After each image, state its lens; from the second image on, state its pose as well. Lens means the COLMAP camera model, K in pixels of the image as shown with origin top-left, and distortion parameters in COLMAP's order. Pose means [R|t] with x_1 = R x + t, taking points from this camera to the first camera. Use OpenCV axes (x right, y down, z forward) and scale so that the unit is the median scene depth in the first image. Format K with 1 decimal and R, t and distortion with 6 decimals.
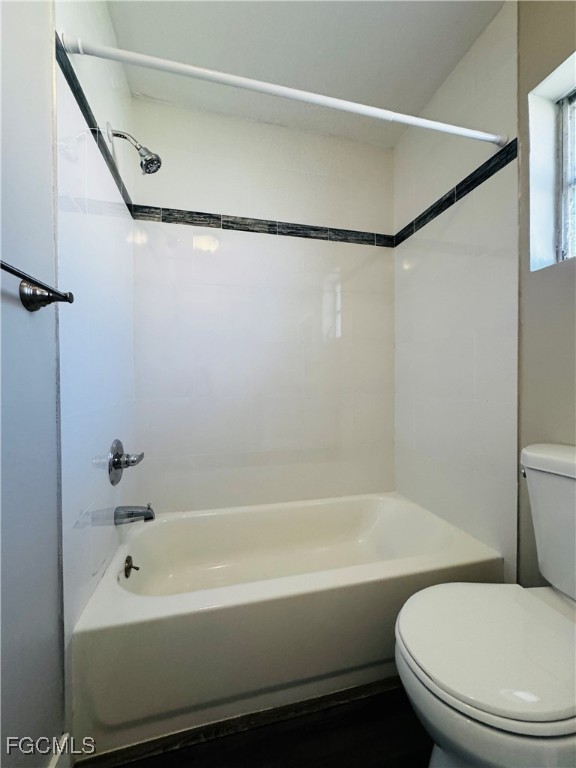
lens RADIAL K [[306.7, 0, 290.5], [0, 306.7, 383.1], [0, 0, 1]] dist [-0.004456, 0.000799]
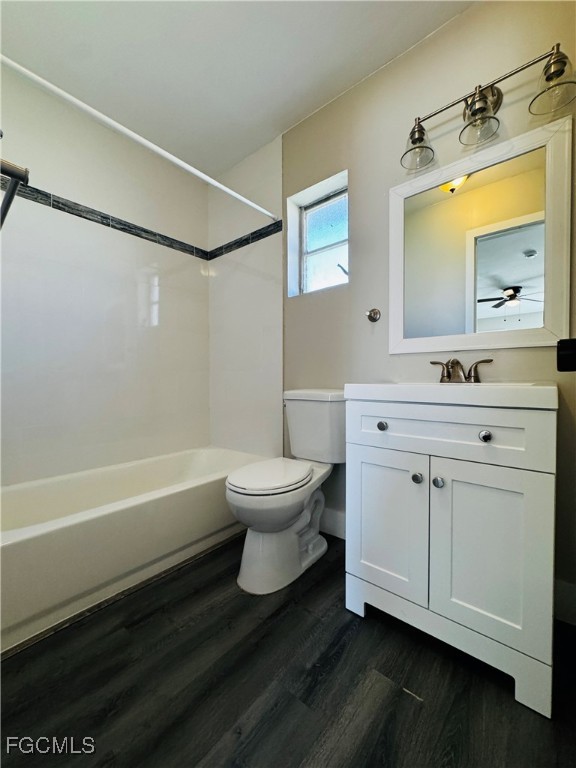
lens RADIAL K [[306.7, 0, 288.9], [0, 306.7, 382.0], [0, 0, 1]] dist [-0.004456, 0.000799]
pose [[0.804917, -0.008362, 0.593328, -0.268522], [0.004789, 0.999960, 0.007596, 0.113842], [-0.593368, -0.003273, 0.804925, -0.426550]]
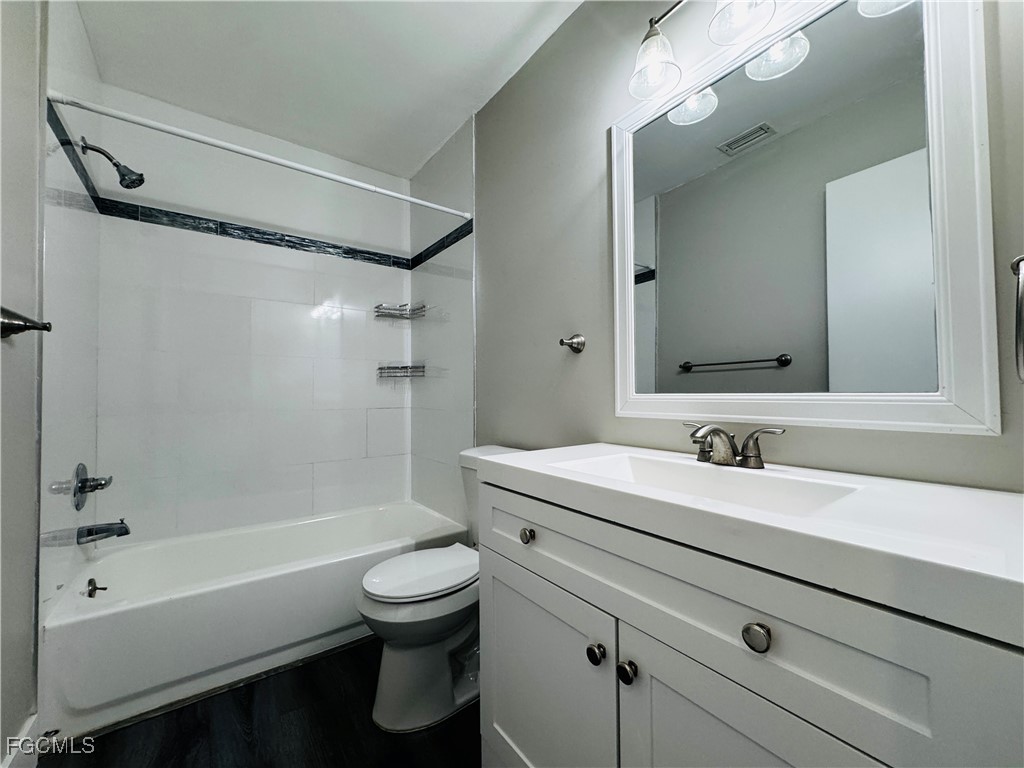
lens RADIAL K [[409.0, 0, 507.1], [0, 409.0, 380.4], [0, 0, 1]] dist [-0.004456, 0.000799]
pose [[0.928044, 0.012469, 0.372262, 0.199655], [-0.003225, 0.999671, -0.025445, -0.032411], [-0.372457, 0.022413, 0.927779, -0.694647]]
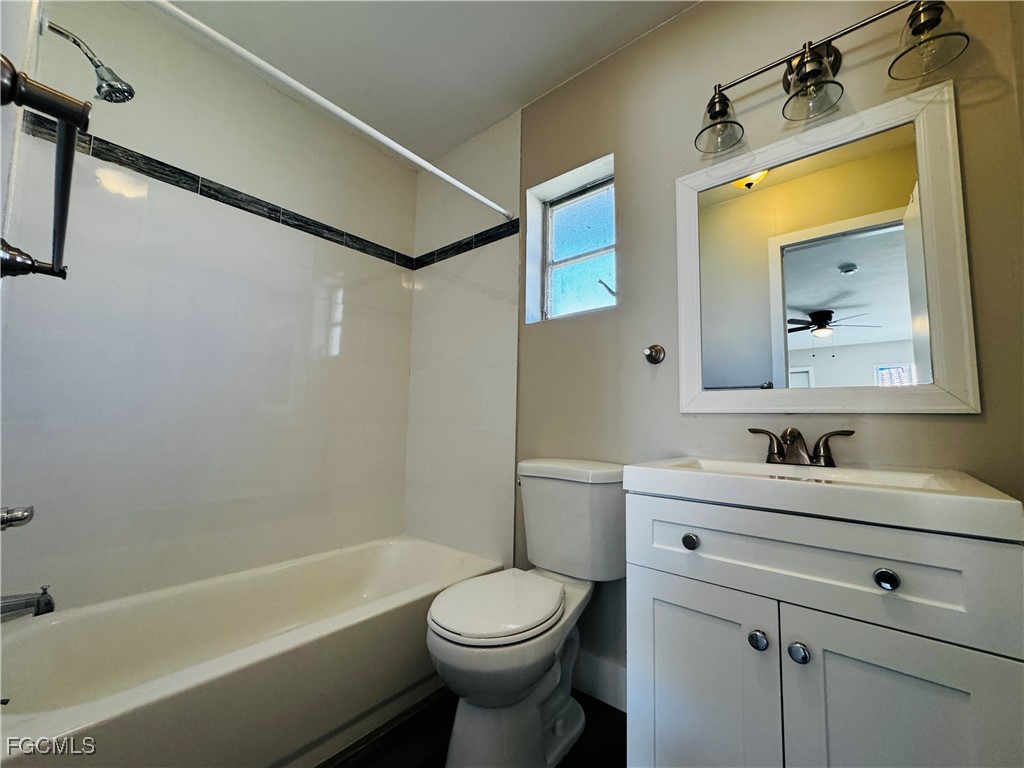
lens RADIAL K [[409.0, 0, 510.4], [0, 409.0, 383.8], [0, 0, 1]] dist [-0.004456, 0.000799]
pose [[0.806174, 0.073296, 0.587121, -0.222158], [-0.017845, 0.994858, -0.099696, 0.049486], [-0.591410, 0.069895, 0.803336, -0.279722]]
